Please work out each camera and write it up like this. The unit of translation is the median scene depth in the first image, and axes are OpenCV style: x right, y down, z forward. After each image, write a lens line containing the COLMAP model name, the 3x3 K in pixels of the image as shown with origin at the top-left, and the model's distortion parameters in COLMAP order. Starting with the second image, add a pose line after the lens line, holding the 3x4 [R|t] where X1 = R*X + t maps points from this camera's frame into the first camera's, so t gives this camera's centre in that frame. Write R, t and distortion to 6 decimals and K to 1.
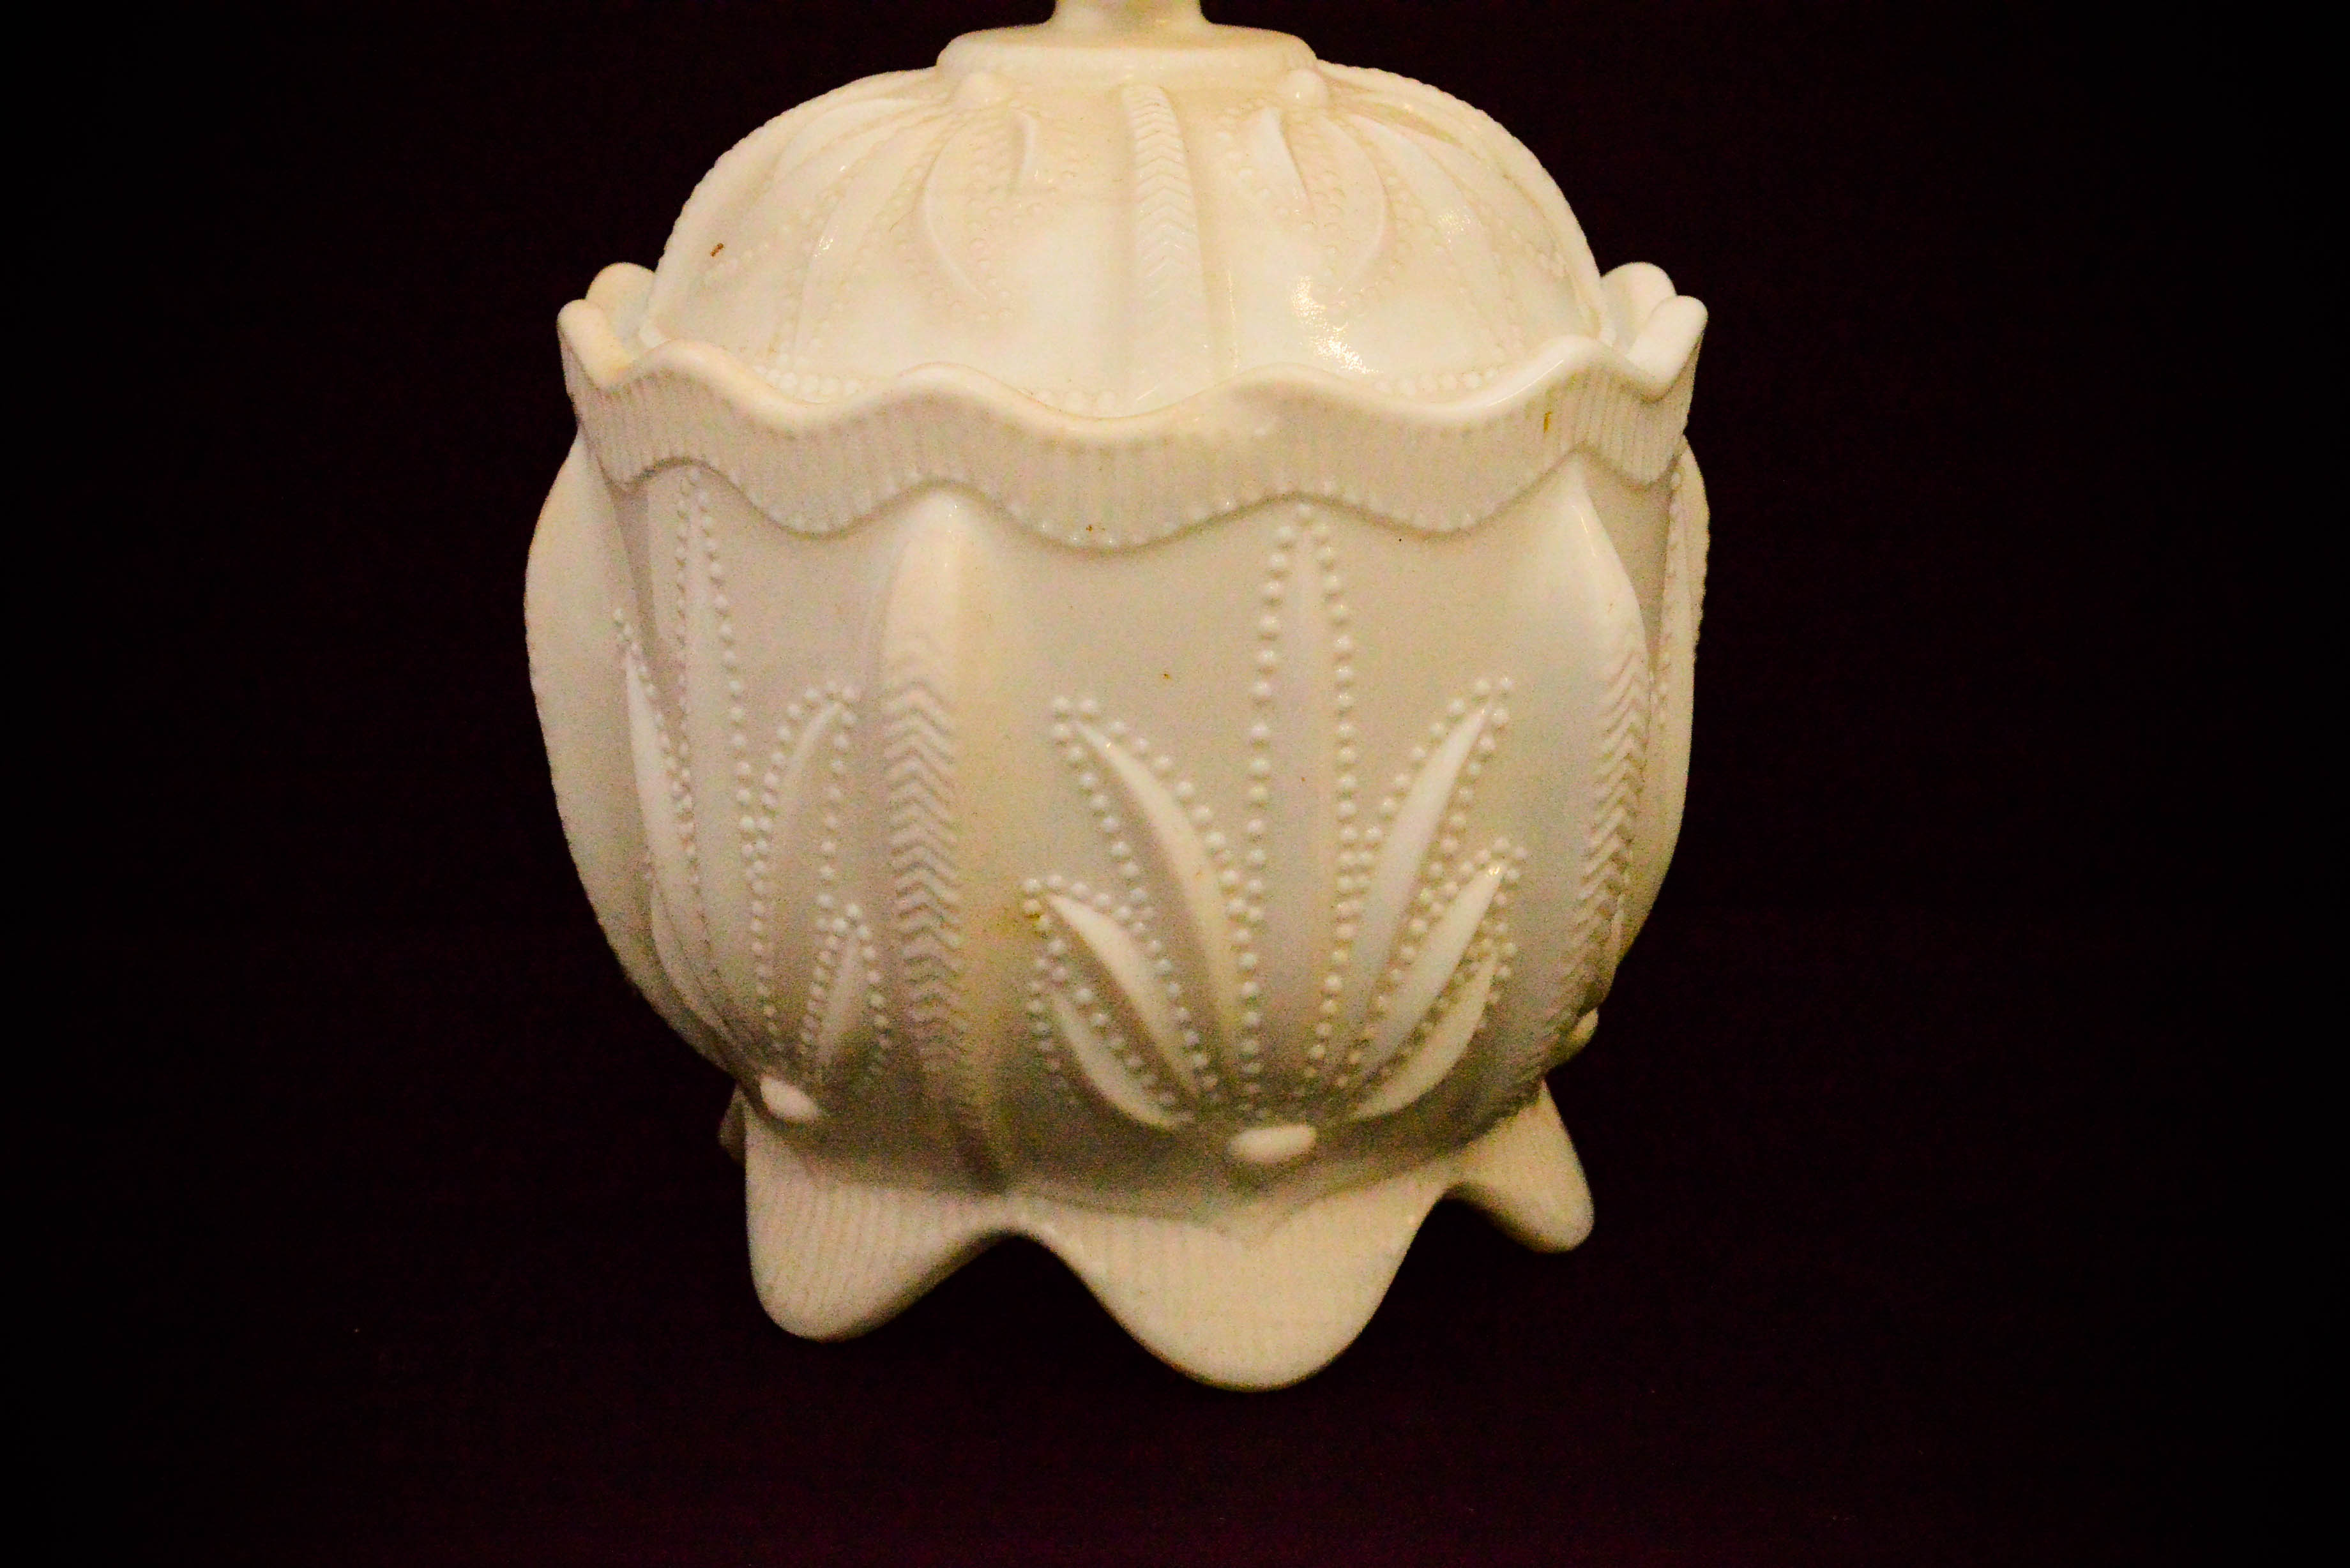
lens RADIAL K [[3570.3, 0, 1175.0], [0, 3570.3, 784.0], [0, 0, 1]] dist [0.032692, 0.013329]
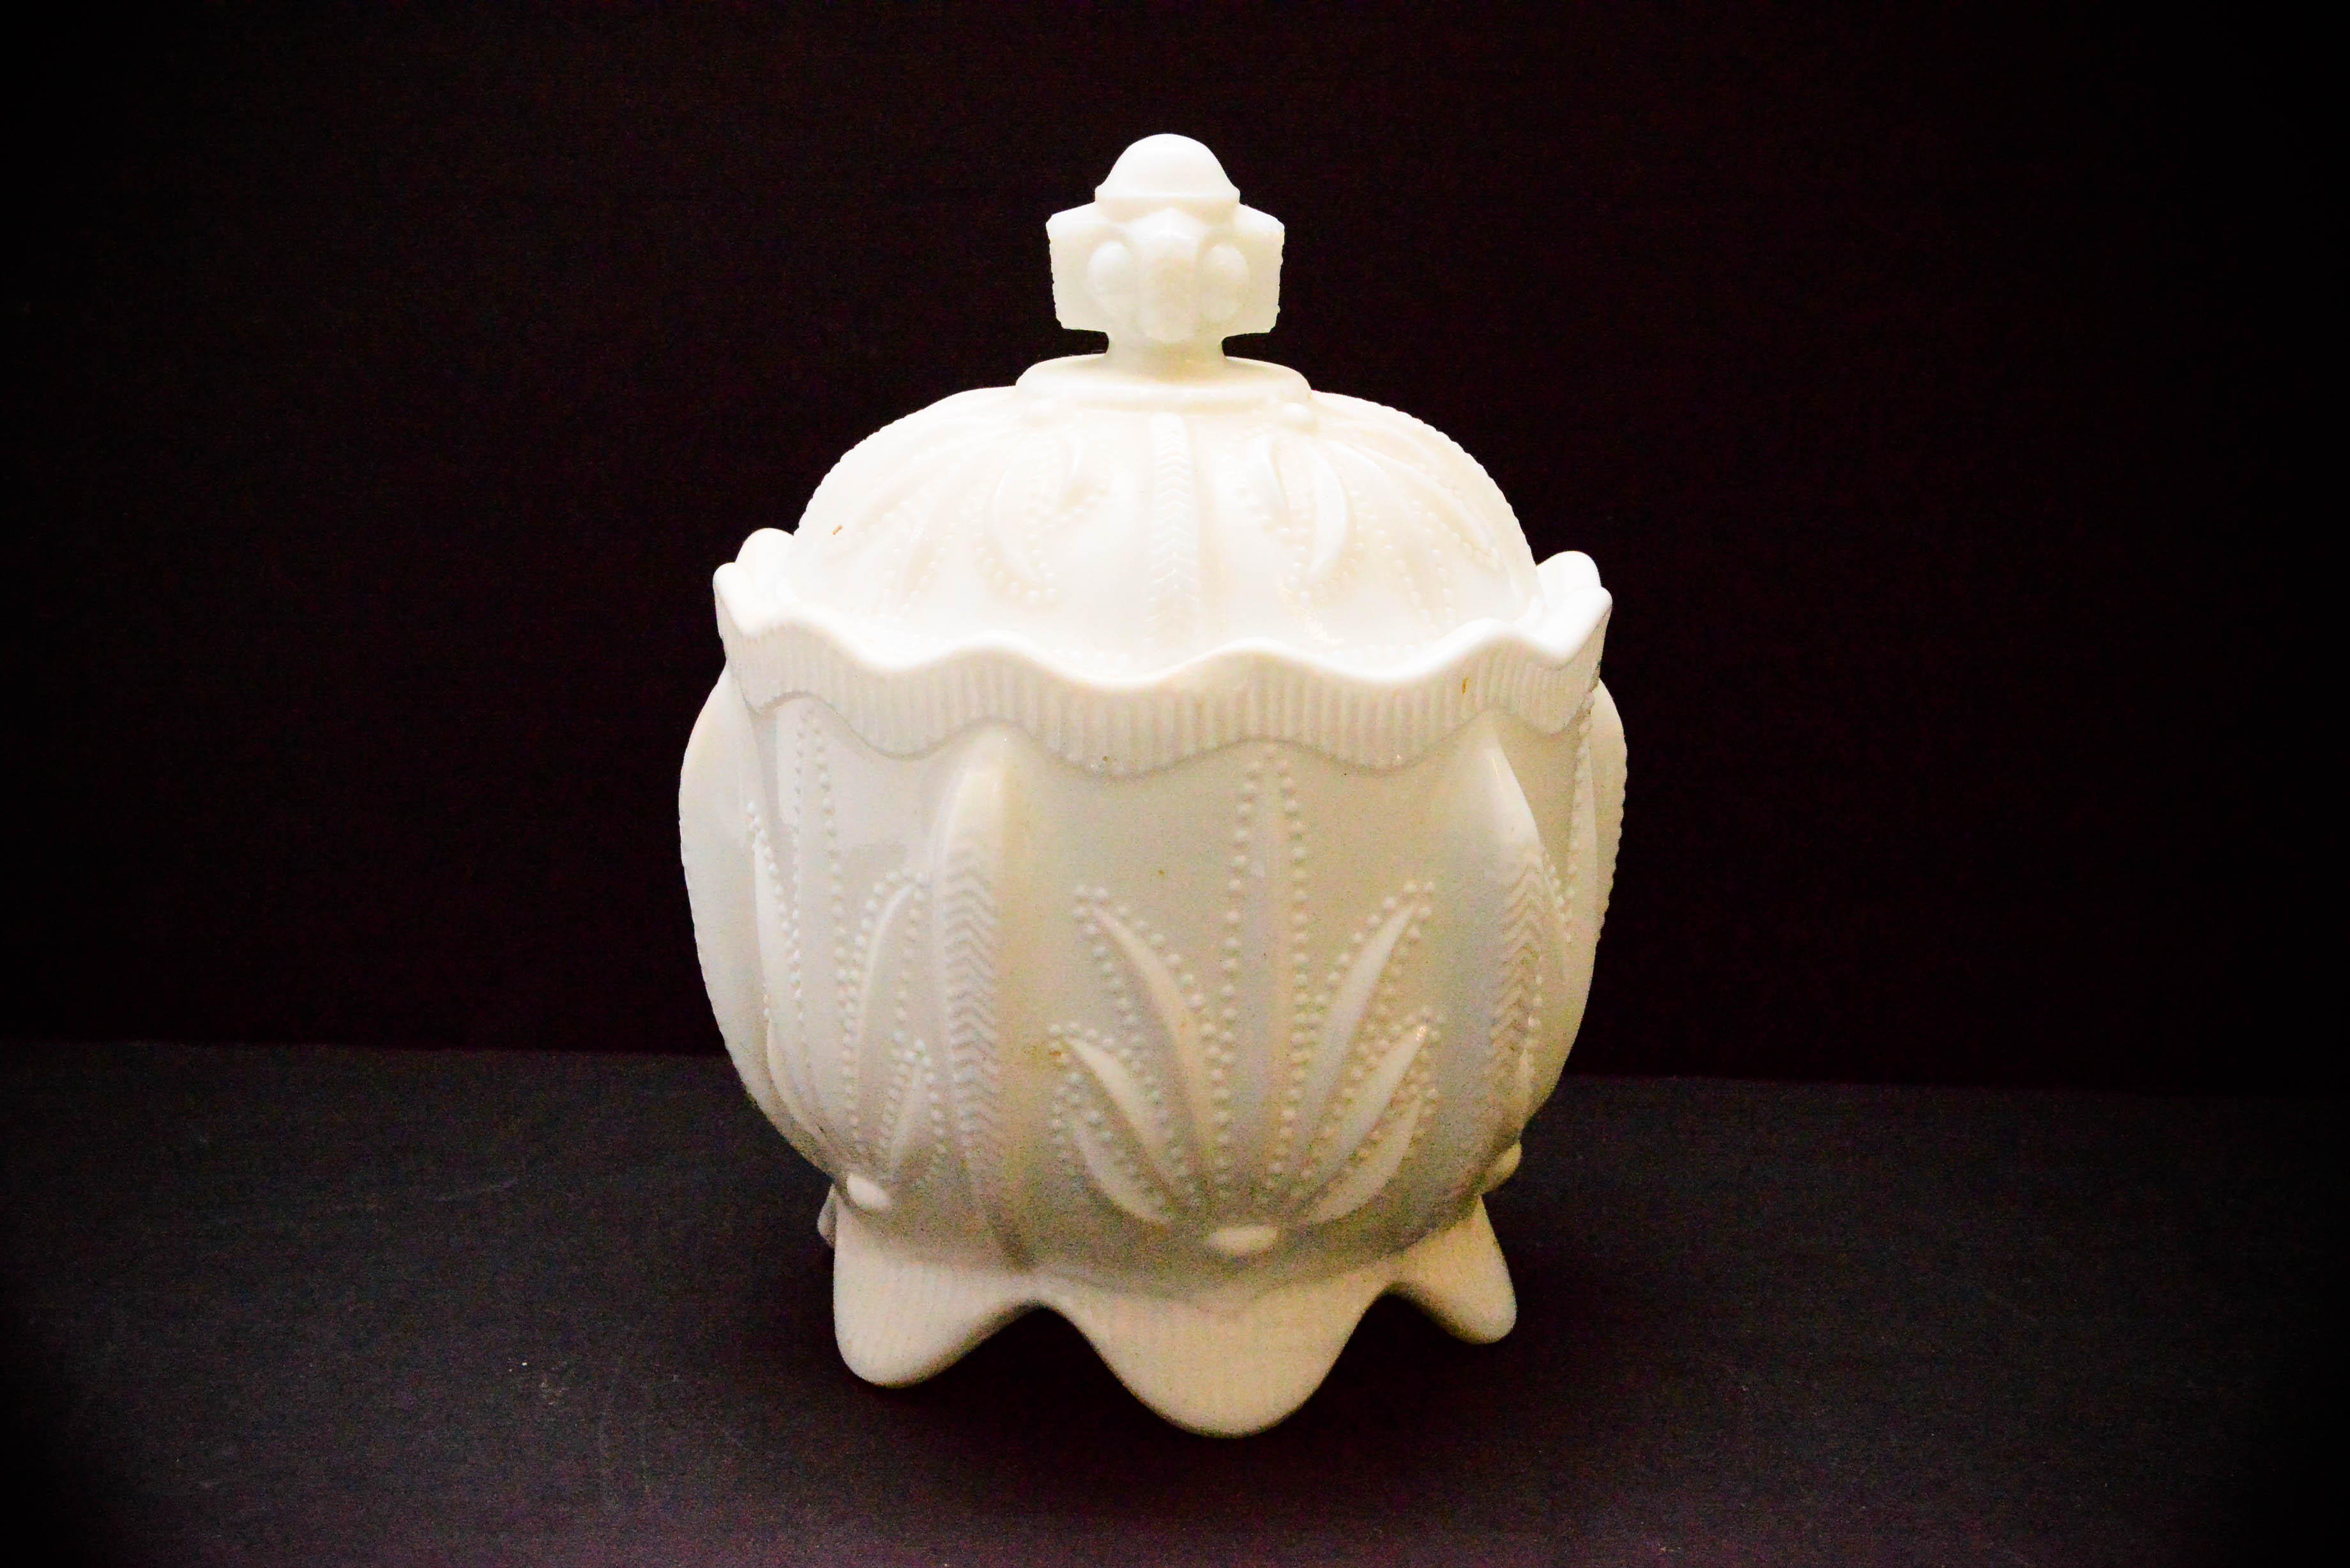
lens RADIAL K [[3678.2, 0, 1175.0], [0, 3678.2, 784.0], [0, 0, 1]] dist [0.040188, 0.038469]
pose [[0.998119, 0.032863, -0.051755, 0.067737], [-0.035101, 0.998461, -0.042940, -0.004730], [0.050264, 0.044675, 0.997736, -0.327136]]
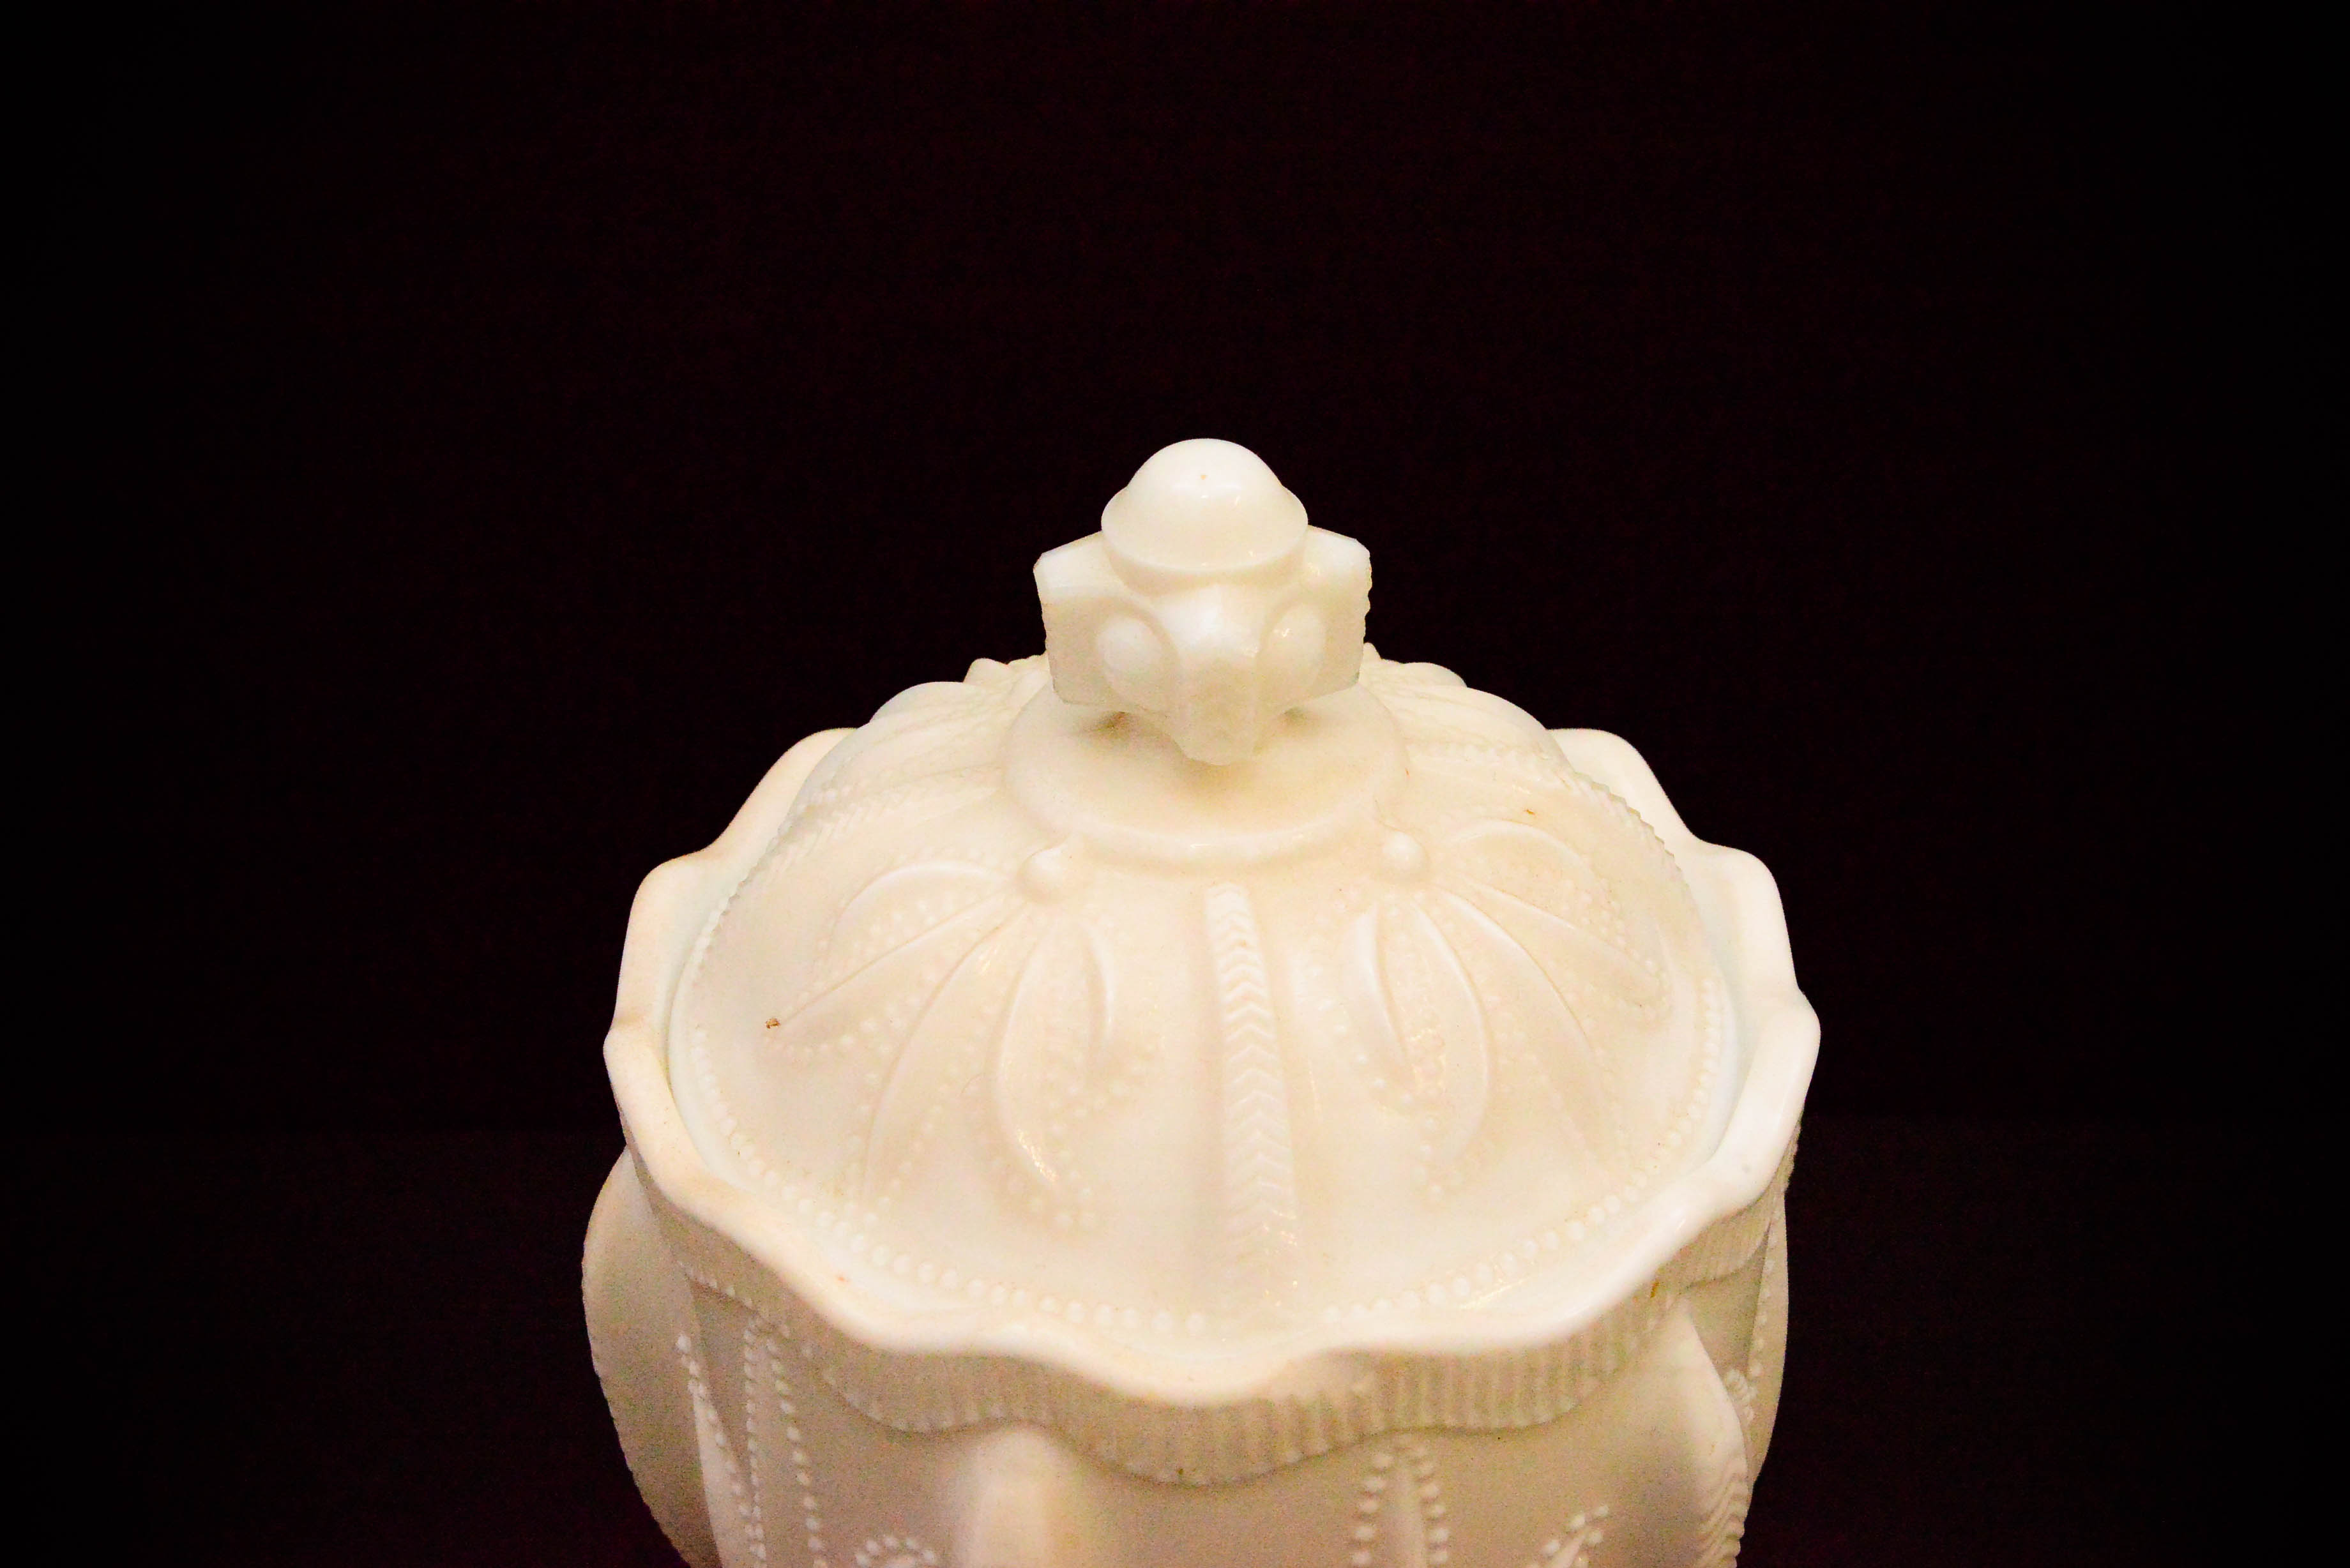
lens RADIAL K [[3570.3, 0, 1175.0], [0, 3570.3, 784.0], [0, 0, 1]] dist [0.032692, 0.013329]
pose [[0.999983, -0.005455, 0.002076, -0.024765], [0.004602, 0.955676, 0.294383, -0.501770], [-0.003590, -0.294368, 0.955685, 0.123812]]
